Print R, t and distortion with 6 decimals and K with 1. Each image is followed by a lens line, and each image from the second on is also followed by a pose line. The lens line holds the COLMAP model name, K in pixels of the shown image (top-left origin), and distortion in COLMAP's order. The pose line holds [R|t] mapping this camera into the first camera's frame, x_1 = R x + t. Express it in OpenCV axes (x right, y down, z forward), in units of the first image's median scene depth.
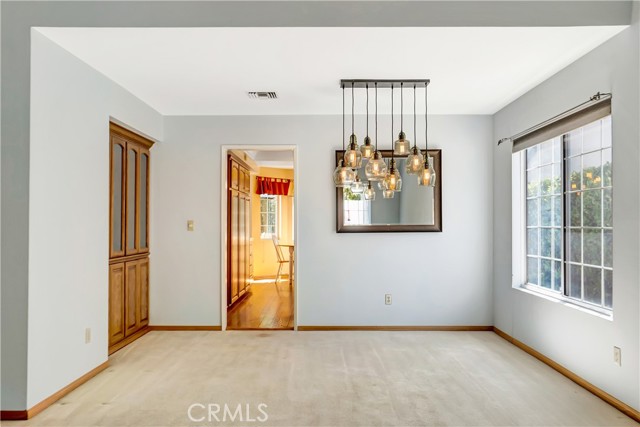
lens RADIAL K [[522.7, 0, 320.0], [0, 522.7, 213.5], [0, 0, 1]] dist [0.000708, -0.000145]
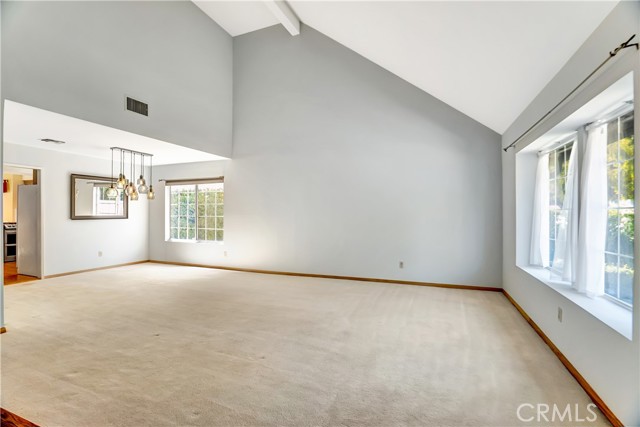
lens RADIAL K [[293.5, 0, 327.7], [0, 293.5, 210.5], [0, 0, 1]] dist [-0.026431, 0.000684]
pose [[0.345680, 0.014351, 0.938243, -0.583155], [-0.019965, 0.999769, -0.007937, -0.005619], [-0.938140, -0.015989, 0.345886, -0.162298]]
